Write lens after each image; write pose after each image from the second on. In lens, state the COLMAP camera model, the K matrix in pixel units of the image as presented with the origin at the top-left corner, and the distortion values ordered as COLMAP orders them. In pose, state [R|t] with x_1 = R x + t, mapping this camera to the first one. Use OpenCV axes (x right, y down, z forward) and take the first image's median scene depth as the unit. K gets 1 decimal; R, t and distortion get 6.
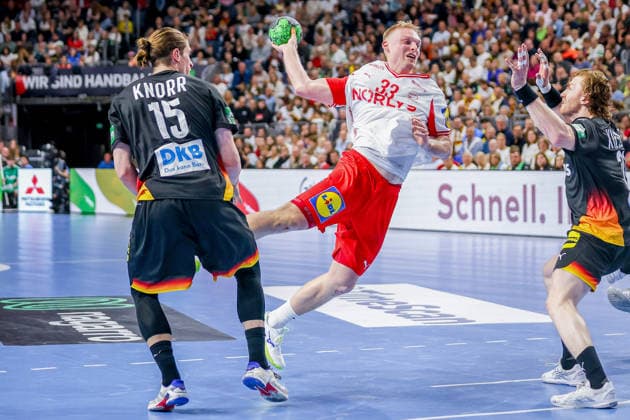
lens RADIAL K [[4163.2, 0, 315.0], [0, 4163.2, 210.0], [0, 0, 1]] dist [0.711080, -44.560340]
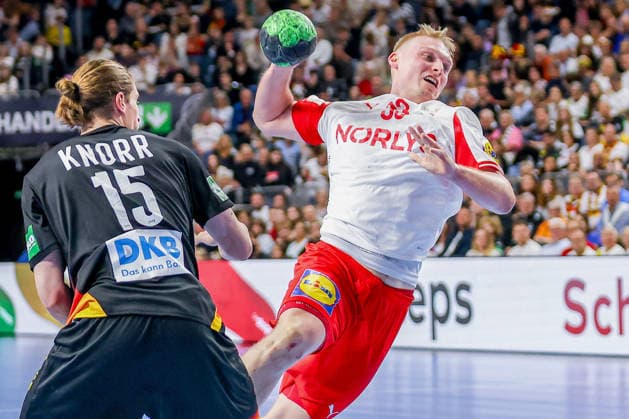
lens RADIAL K [[4156.6, 0, 314.5], [0, 4156.6, 209.5], [0, 0, 1]] dist [0.711080, -44.560340]
pose [[0.999860, -0.016471, -0.003005, -0.005649], [0.016514, 0.999752, 0.014966, -0.026598], [0.002758, -0.015014, 0.999883, 0.375179]]
